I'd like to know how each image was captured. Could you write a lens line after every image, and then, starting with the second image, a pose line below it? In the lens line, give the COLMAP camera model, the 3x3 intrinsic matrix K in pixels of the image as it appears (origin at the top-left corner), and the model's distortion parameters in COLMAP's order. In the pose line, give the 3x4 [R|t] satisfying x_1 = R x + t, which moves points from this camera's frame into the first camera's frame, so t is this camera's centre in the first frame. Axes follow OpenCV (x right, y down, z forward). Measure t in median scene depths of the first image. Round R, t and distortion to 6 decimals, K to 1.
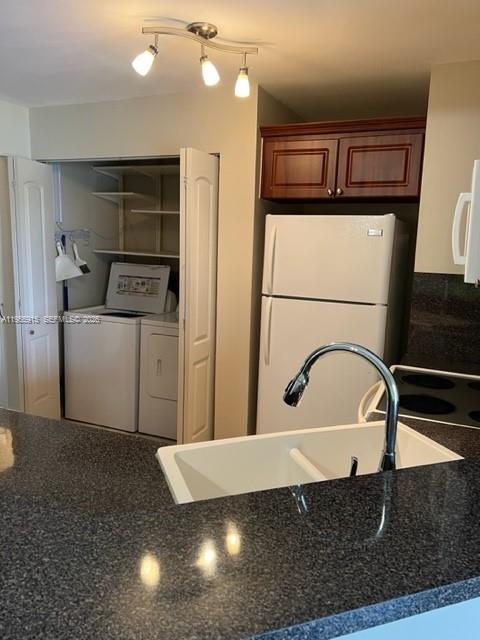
lens RADIAL K [[484.6, 0, 240.0], [0, 484.6, 320.0], [0, 0, 1]] dist [0.050648, -0.000265]
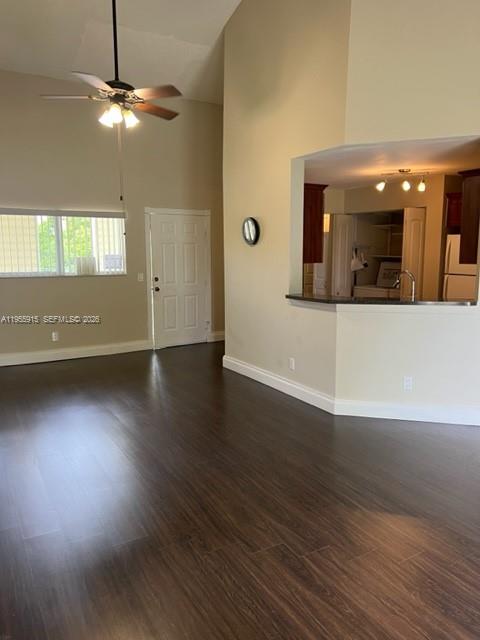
lens RADIAL K [[484.6, 0, 240.0], [0, 484.6, 320.0], [0, 0, 1]] dist [0.050648, -0.000265]
pose [[0.816377, 0.049205, -0.575419, 0.414641], [-0.062105, 0.998066, -0.002764, 0.155642], [0.574170, 0.037993, 0.817854, -0.900557]]
